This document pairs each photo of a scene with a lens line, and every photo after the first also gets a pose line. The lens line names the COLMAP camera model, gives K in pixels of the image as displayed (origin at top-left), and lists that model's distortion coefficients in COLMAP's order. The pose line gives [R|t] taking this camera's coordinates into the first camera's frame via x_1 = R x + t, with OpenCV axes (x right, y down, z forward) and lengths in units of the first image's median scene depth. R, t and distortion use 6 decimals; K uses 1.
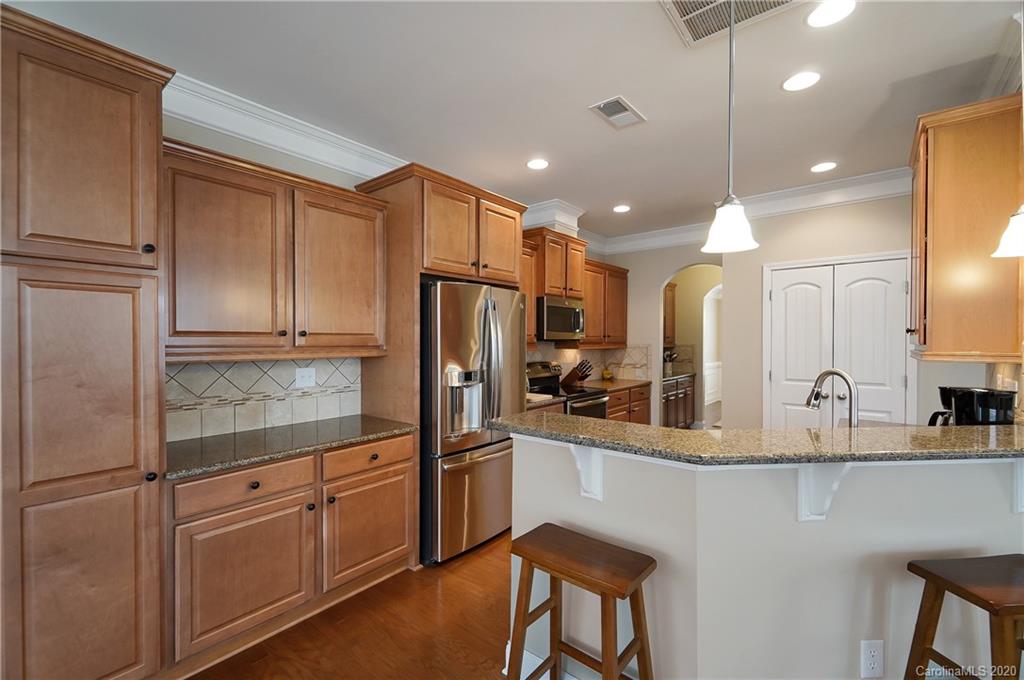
lens RADIAL K [[436.1, 0, 510.2], [0, 436.1, 345.4], [0, 0, 1]] dist [0.001727, 0.000106]
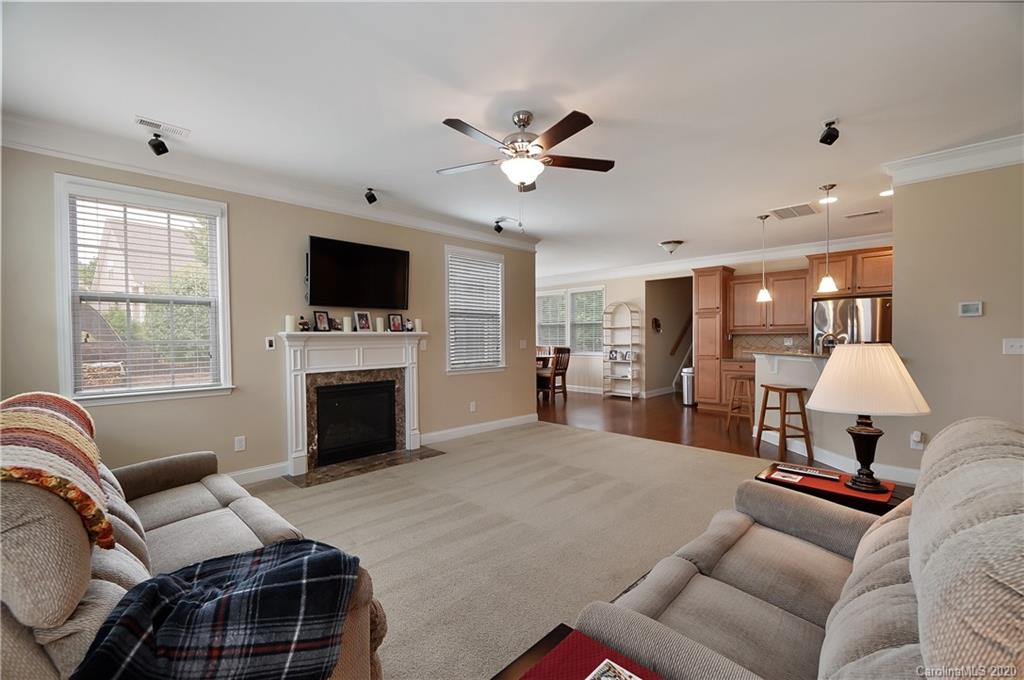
lens RADIAL K [[436.1, 0, 510.2], [0, 436.1, 345.4], [0, 0, 1]] dist [0.001727, 0.000106]
pose [[-0.095533, 0.017635, -0.995270, 1.402370], [-0.001093, 0.999841, 0.017821, 0.031007], [0.995426, 0.002791, -0.095499, -0.258976]]
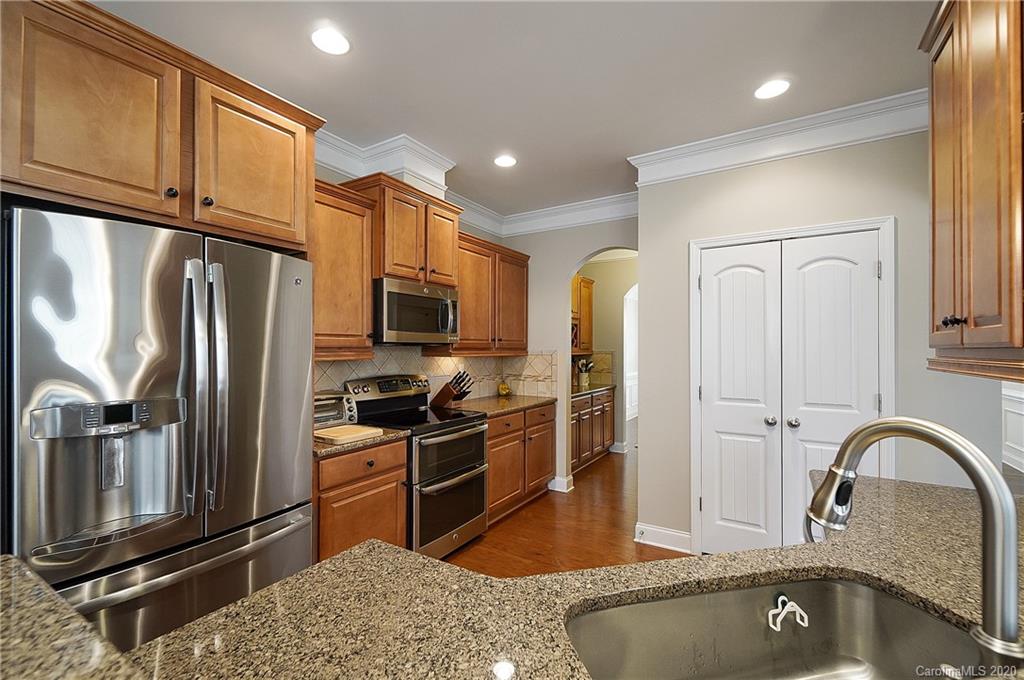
lens RADIAL K [[436.1, 0, 510.2], [0, 436.1, 345.4], [0, 0, 1]] dist [0.001727, 0.000106]
pose [[0.990763, 0.003156, 0.135570, 0.163477], [-0.000625, 0.999825, -0.018703, 0.003095], [-0.135605, 0.018445, 0.990591, 0.285990]]
